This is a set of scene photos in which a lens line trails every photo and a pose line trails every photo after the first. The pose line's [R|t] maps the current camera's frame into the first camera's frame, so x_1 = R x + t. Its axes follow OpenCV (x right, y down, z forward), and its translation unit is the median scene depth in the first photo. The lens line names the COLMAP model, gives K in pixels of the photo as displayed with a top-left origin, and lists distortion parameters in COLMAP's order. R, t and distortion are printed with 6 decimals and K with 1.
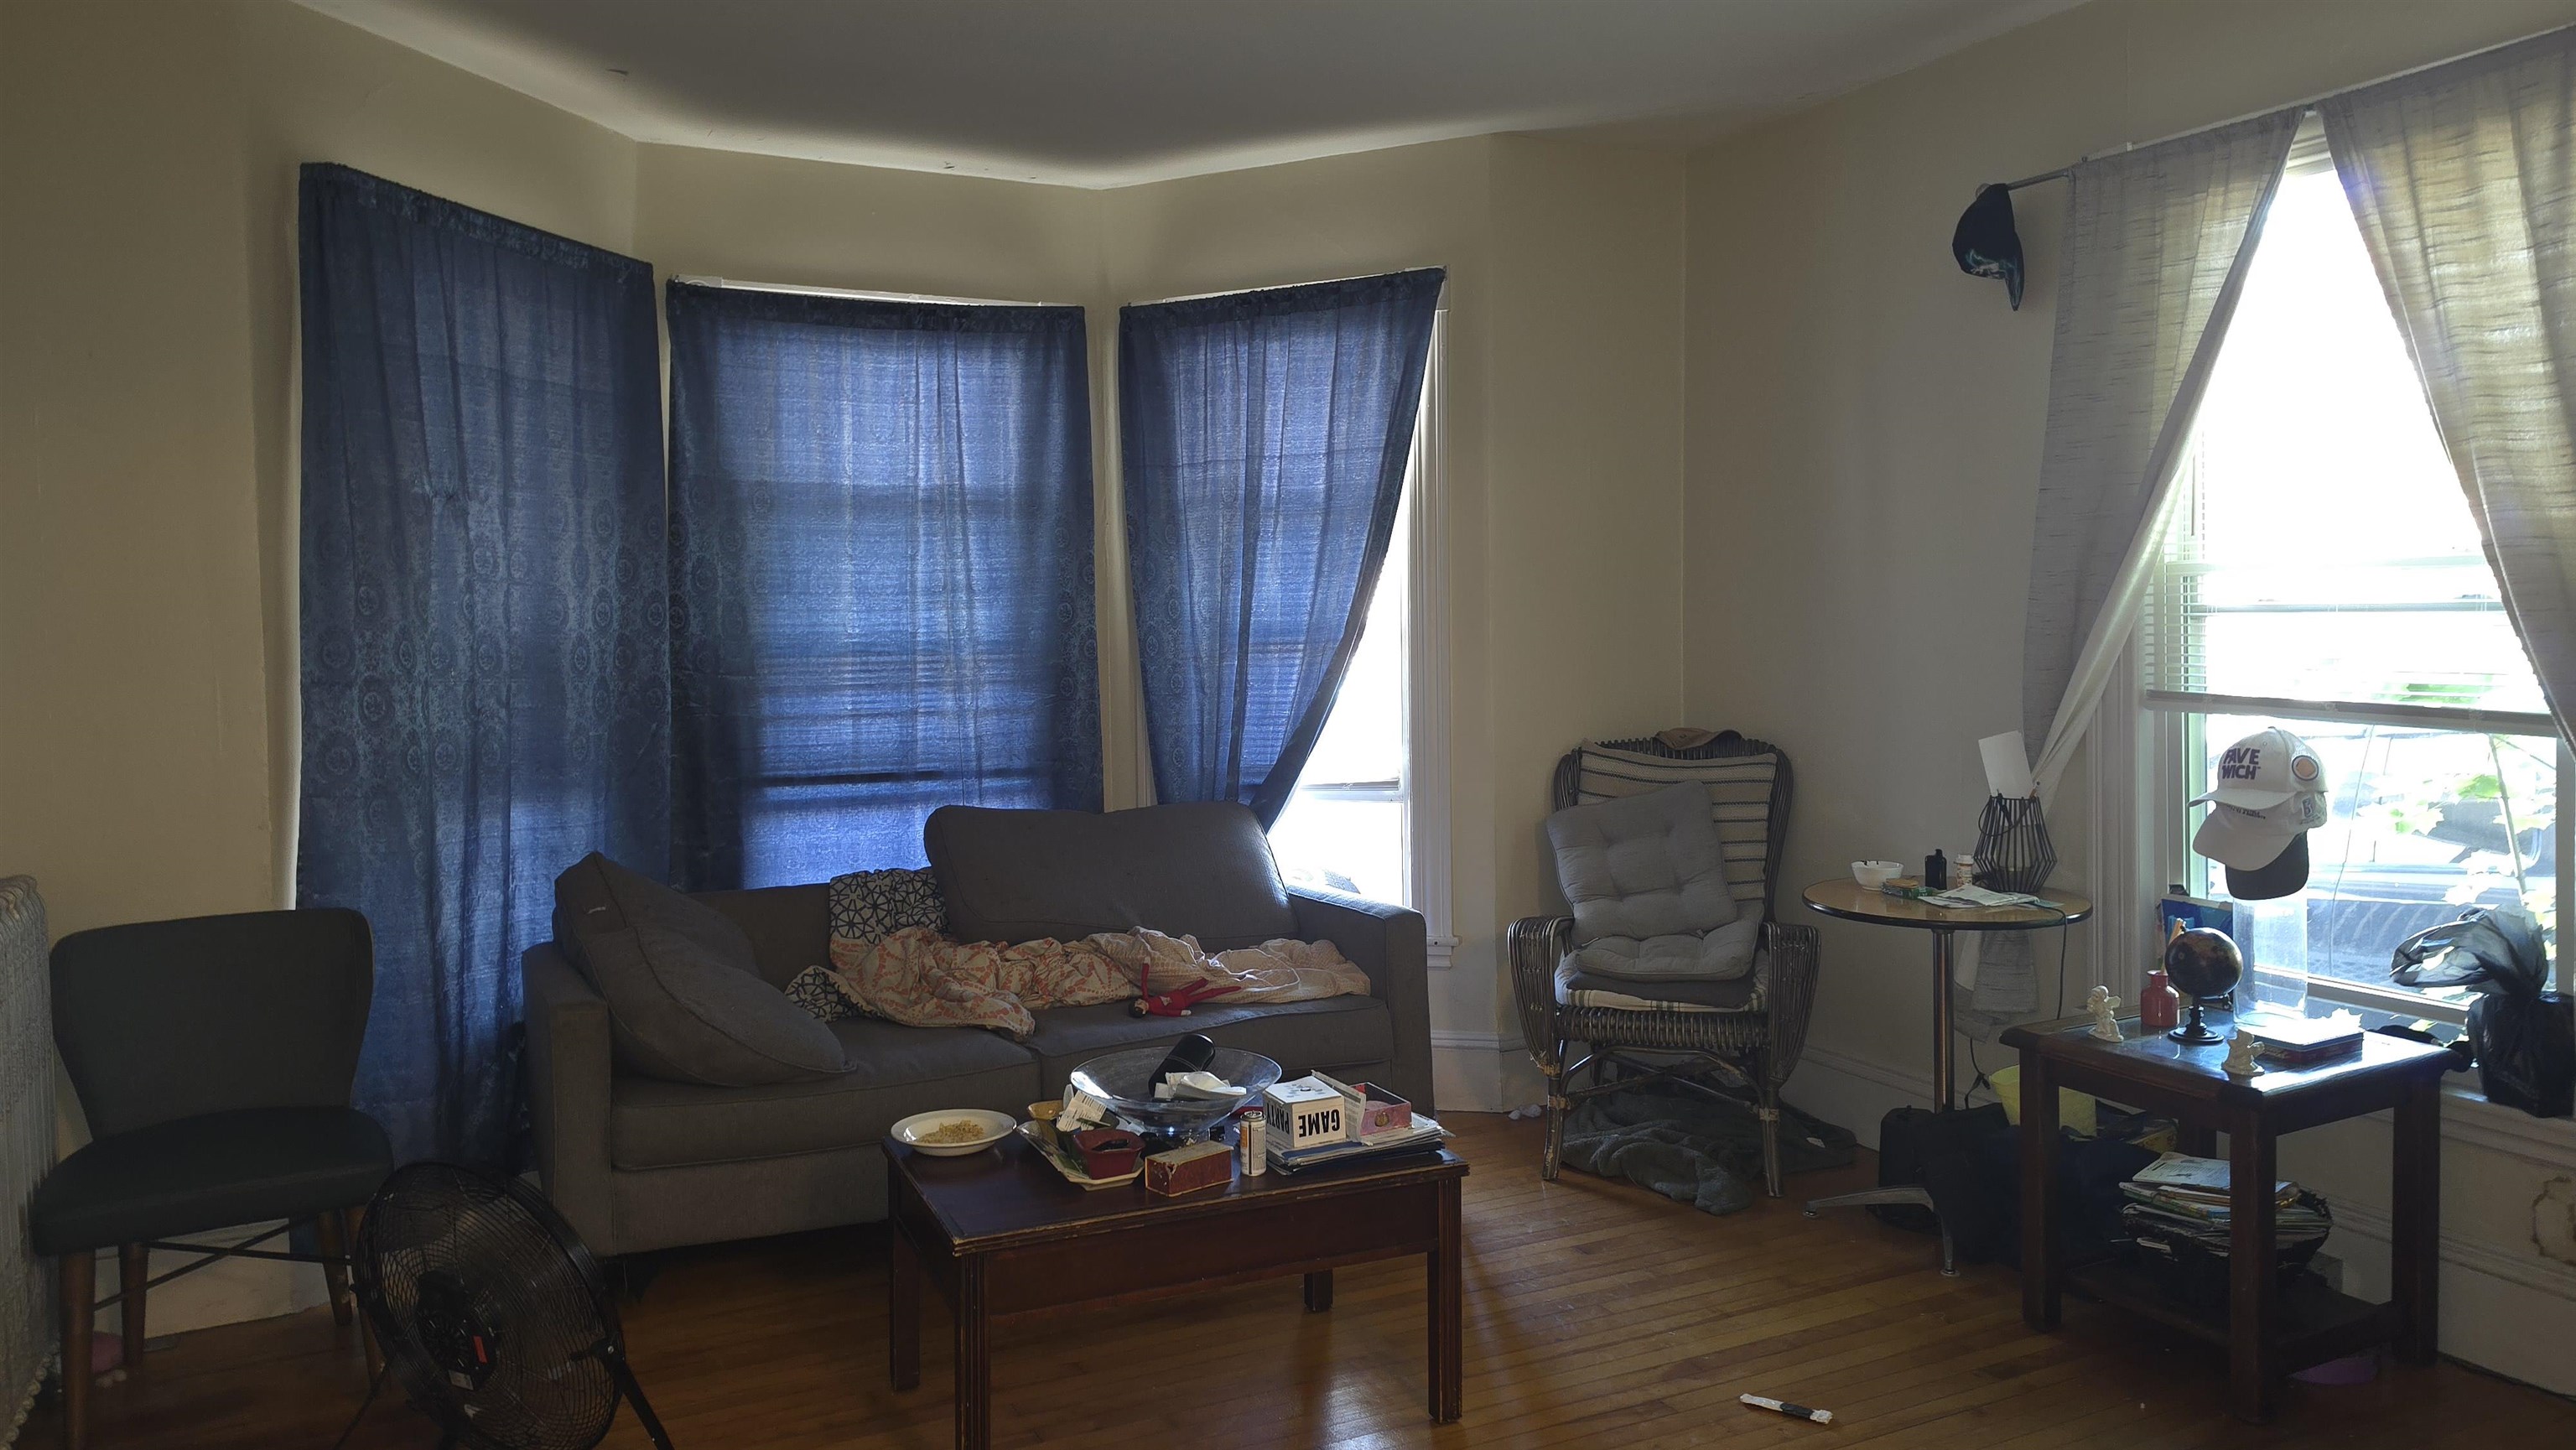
lens RADIAL K [[1769.0, 0, 1260.6], [0, 1769.0, 726.2], [0, 0, 1]] dist [0.031817, -0.057631]
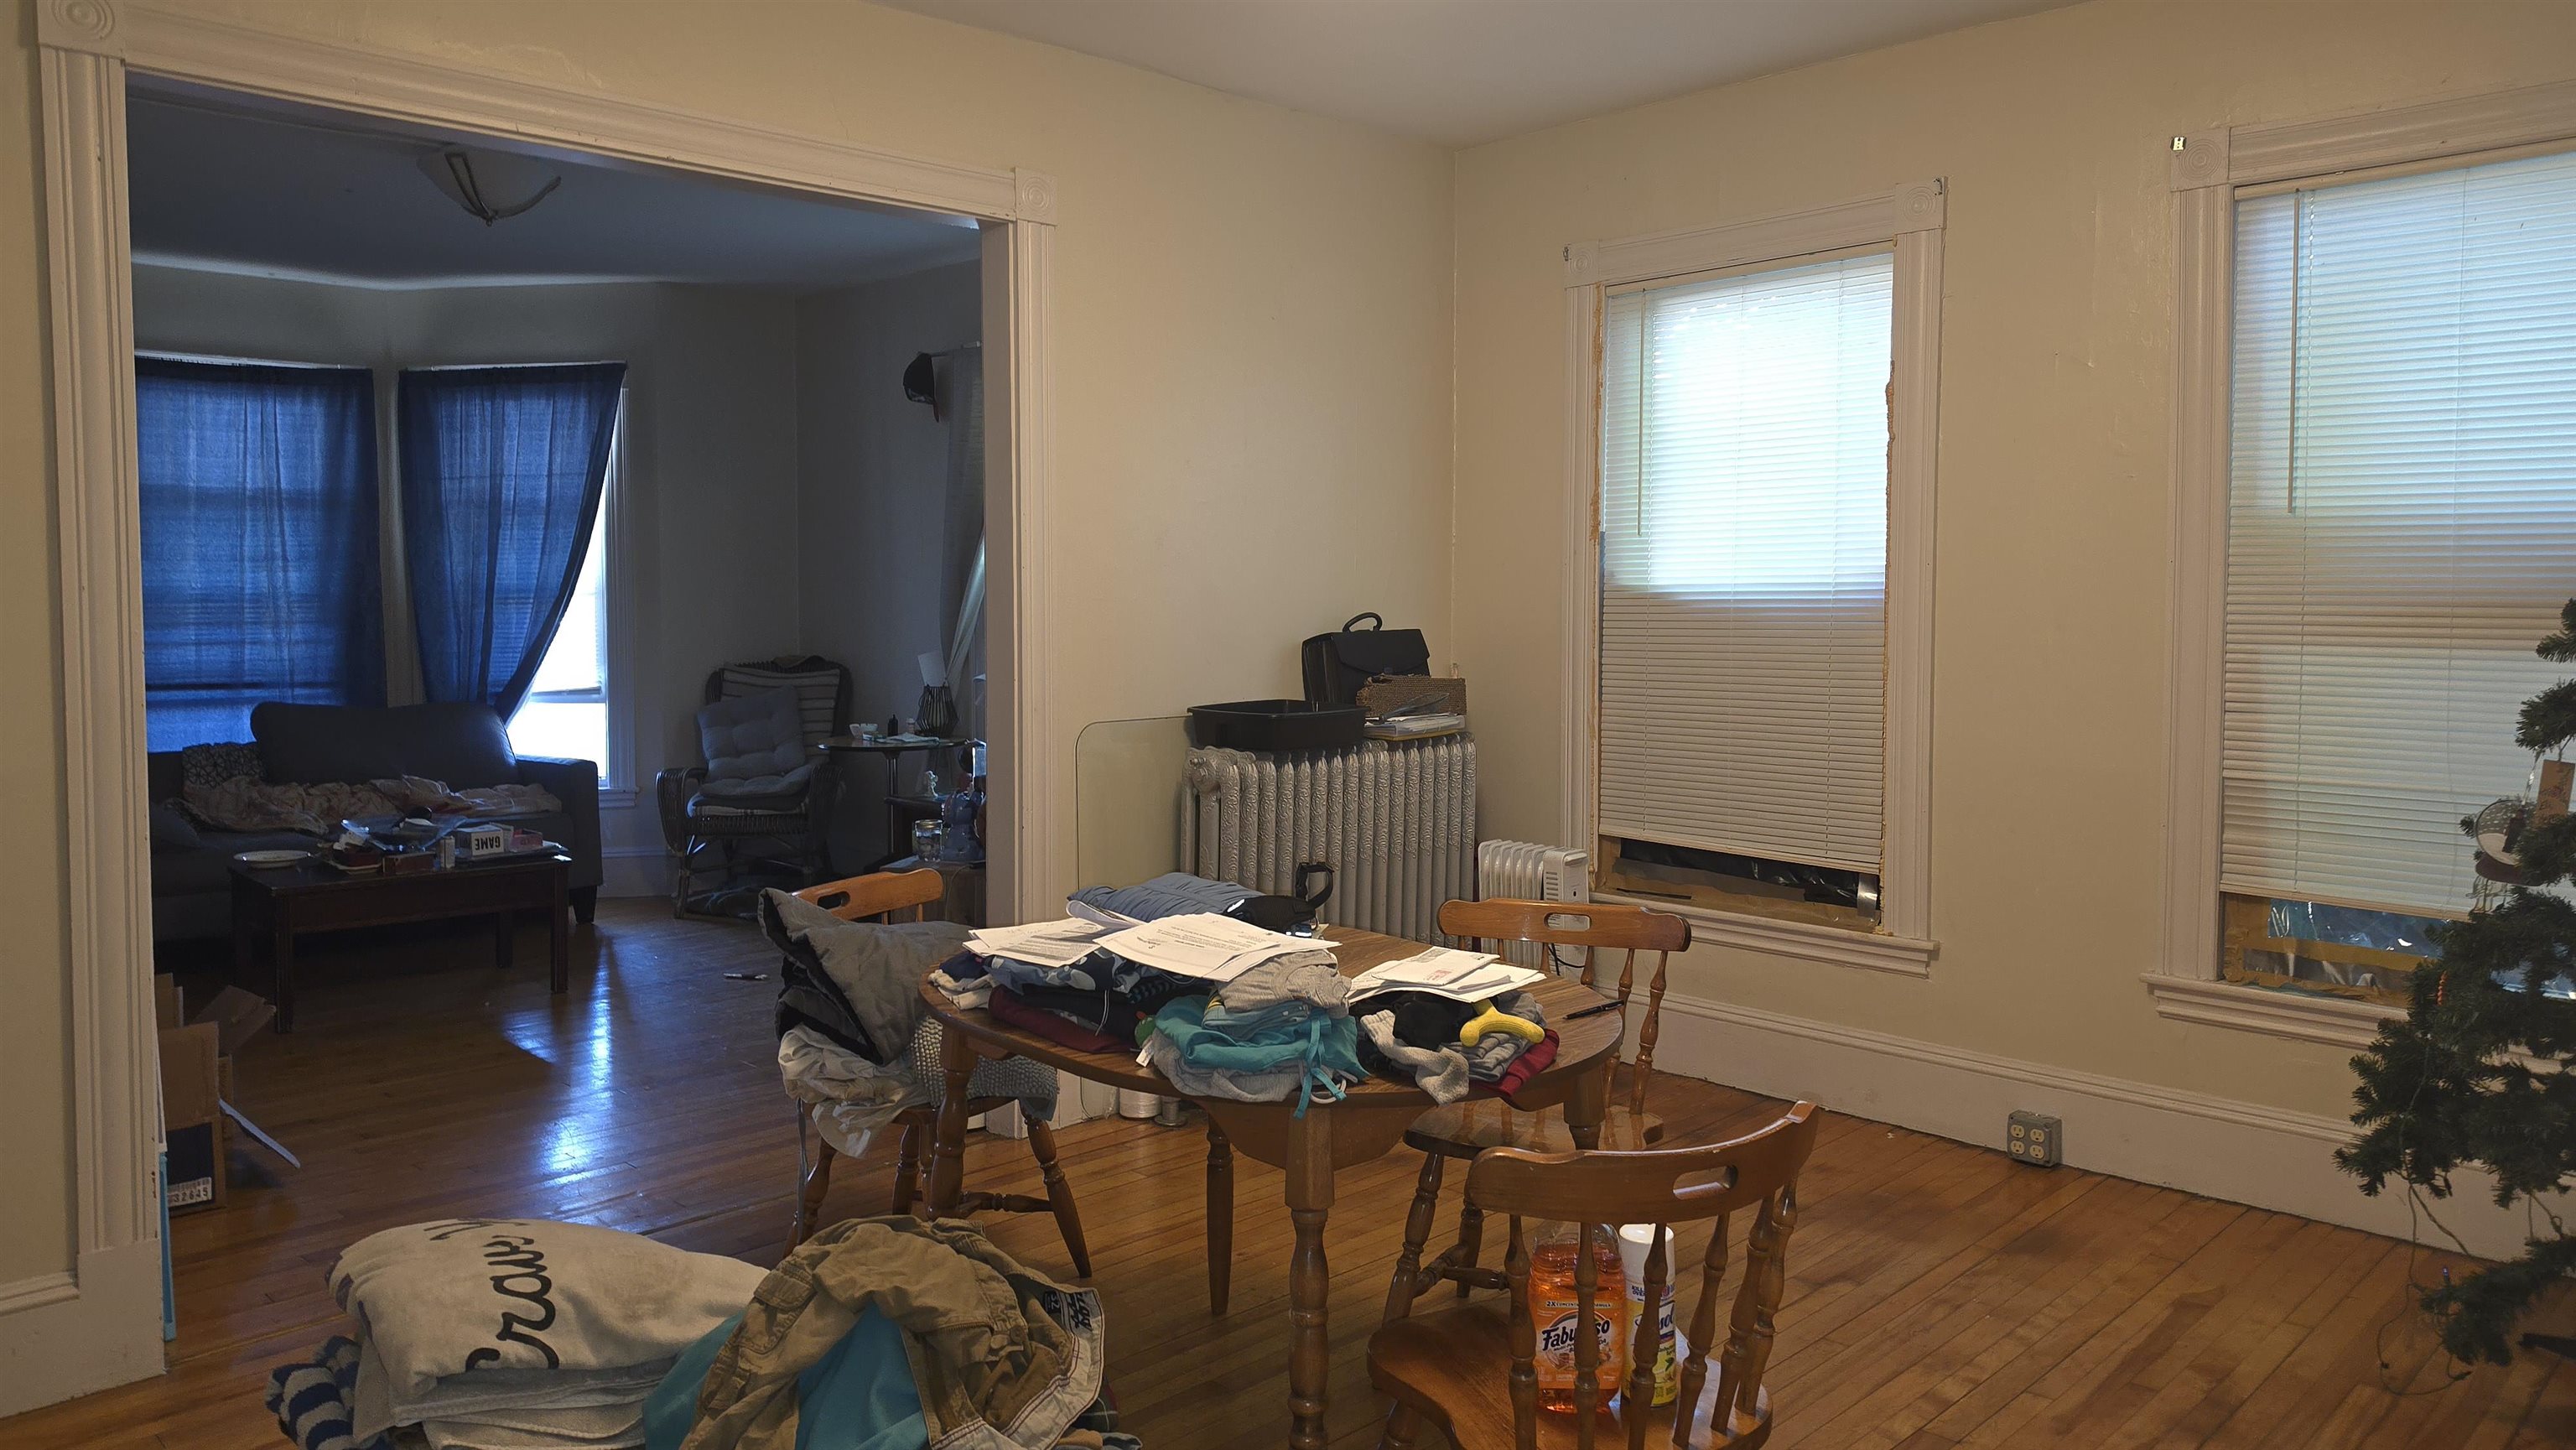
lens RADIAL K [[1769.0, 0, 1282.7], [0, 1769.0, 675.9], [0, 0, 1]] dist [0.031817, -0.057631]
pose [[0.941160, -0.001677, 0.337958, 0.119009], [0.005657, 0.999926, -0.010793, 0.041584], [-0.337914, 0.012070, 0.941099, -0.680674]]
